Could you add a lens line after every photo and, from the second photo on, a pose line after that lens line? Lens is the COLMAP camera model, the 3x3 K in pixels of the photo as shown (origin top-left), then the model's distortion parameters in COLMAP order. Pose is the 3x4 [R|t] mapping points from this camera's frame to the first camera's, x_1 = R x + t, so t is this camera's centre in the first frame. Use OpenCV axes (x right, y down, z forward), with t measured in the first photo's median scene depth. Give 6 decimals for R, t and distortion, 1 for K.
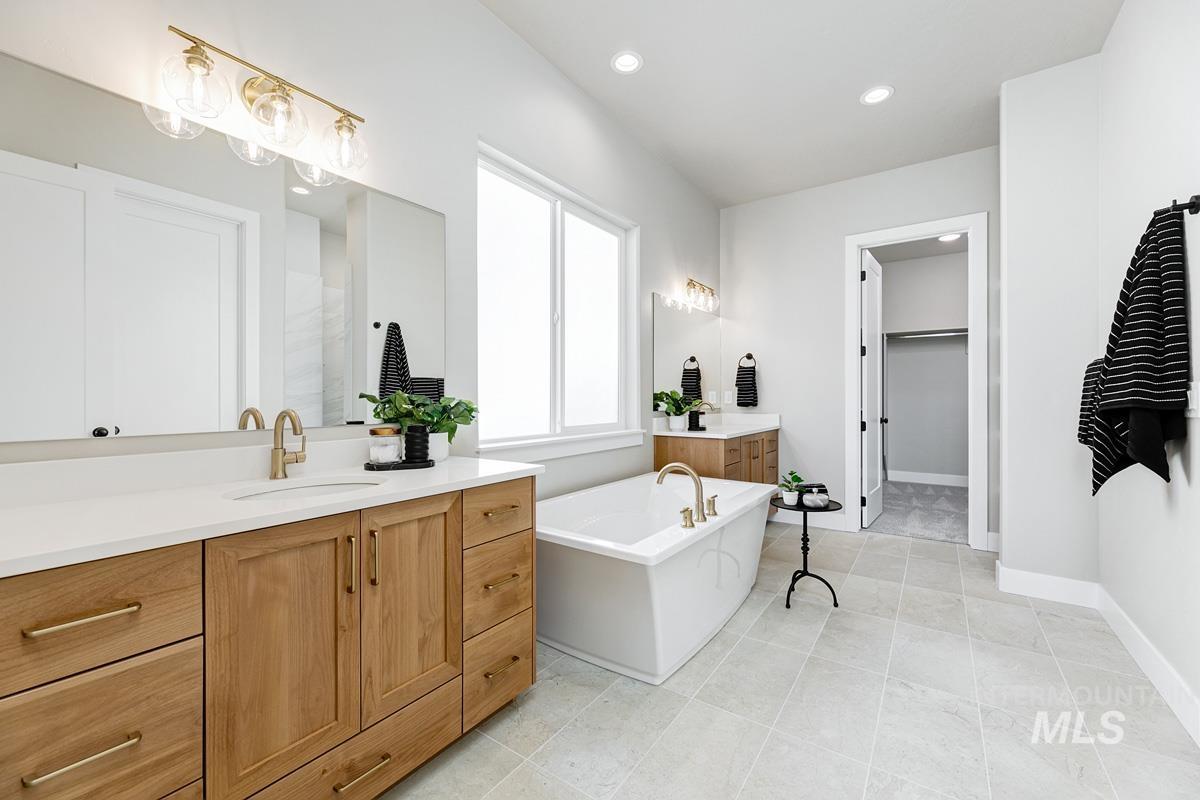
lens RADIAL K [[483.3, 0, 604.9], [0, 483.3, 398.2], [0, 0, 1]] dist [0.002666, 0.000048]
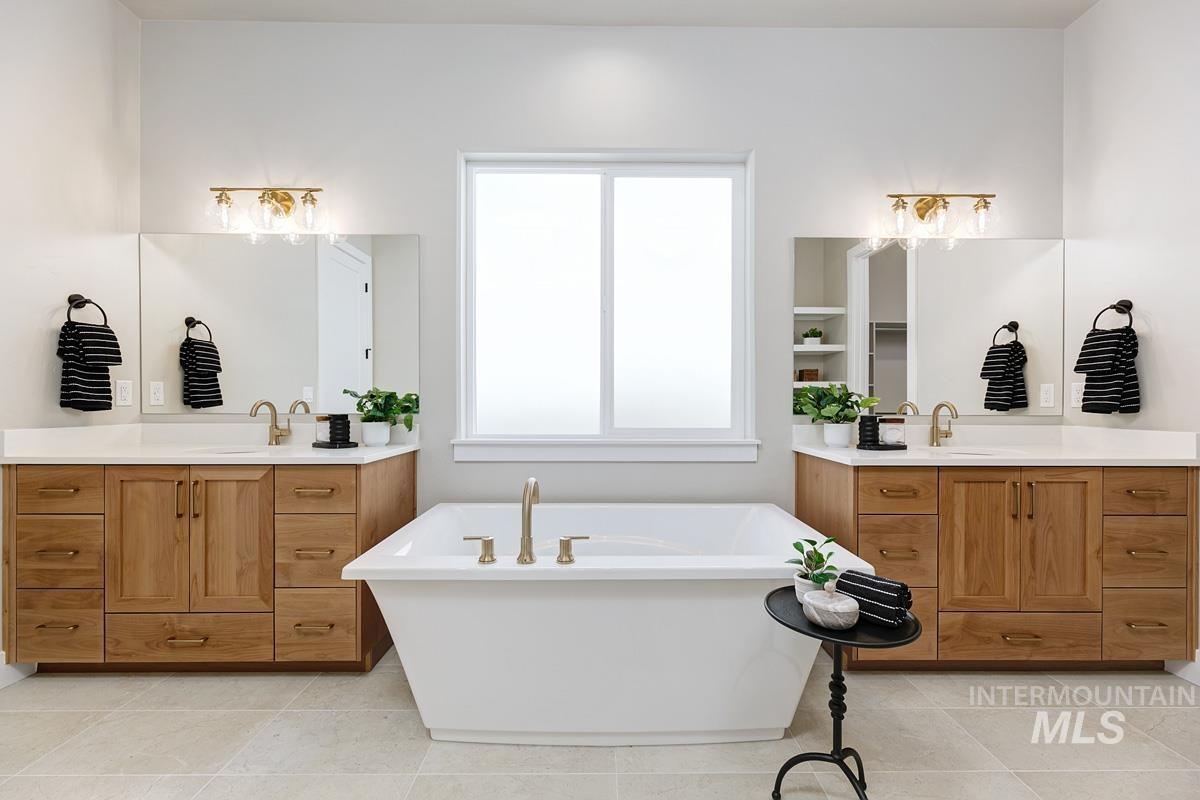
lens RADIAL K [[483.3, 0, 607.1], [0, 483.3, 404.2], [0, 0, 1]] dist [0.002666, 0.000048]
pose [[0.579253, 0.005870, -0.815127, 1.154044], [-0.003430, 0.999983, 0.004764, 0.023768], [0.815141, 0.000037, 0.579263, 0.930612]]
